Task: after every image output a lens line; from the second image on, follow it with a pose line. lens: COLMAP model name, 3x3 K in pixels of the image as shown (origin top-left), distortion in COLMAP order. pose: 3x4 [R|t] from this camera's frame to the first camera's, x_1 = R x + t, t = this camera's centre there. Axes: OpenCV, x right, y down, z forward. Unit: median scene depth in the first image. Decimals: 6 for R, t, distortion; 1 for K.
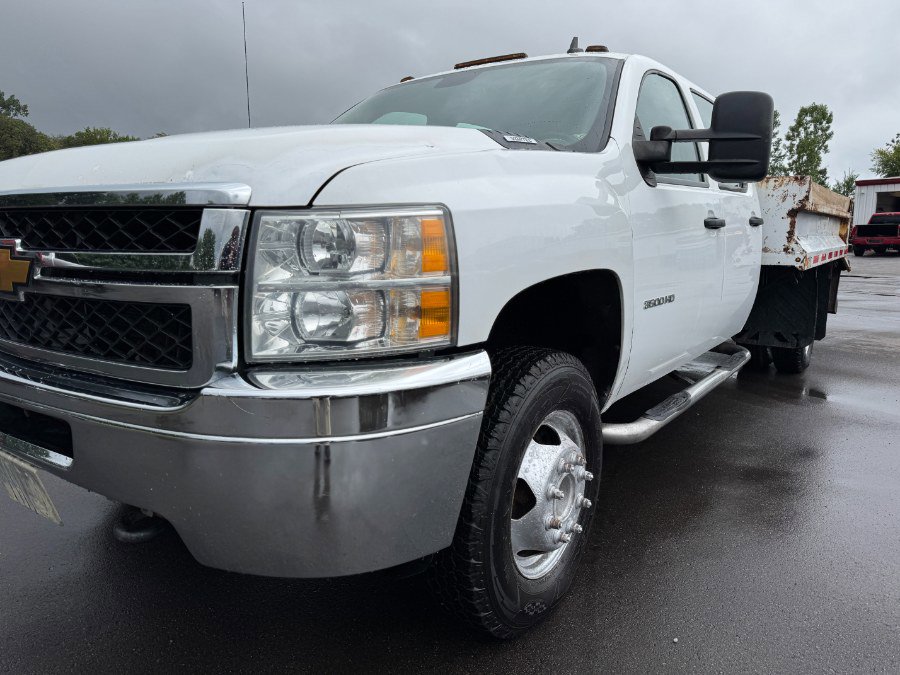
lens RADIAL K [[634.0, 0, 448.0], [0, 634.0, 349.1], [0, 0, 1]] dist [0.074676, -0.083902]
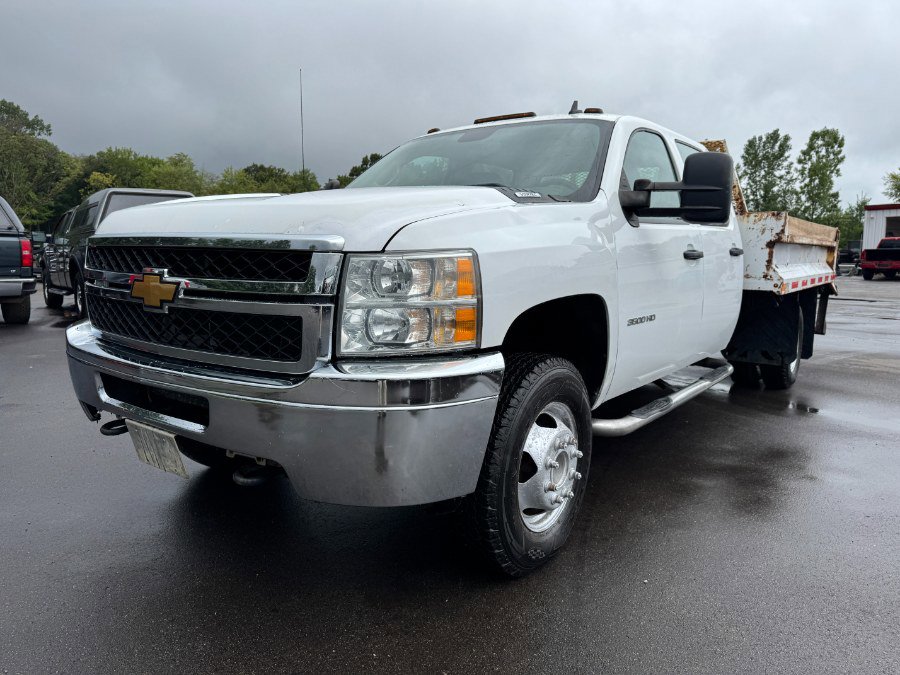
lens RADIAL K [[639.7, 0, 447.5], [0, 639.7, 343.4], [0, 0, 1]] dist [0.076808, -0.091842]
pose [[0.999804, 0.011361, -0.016206, -0.027514], [-0.011981, 0.999179, -0.038699, 0.030878], [0.015753, 0.038886, 0.999119, -0.321647]]
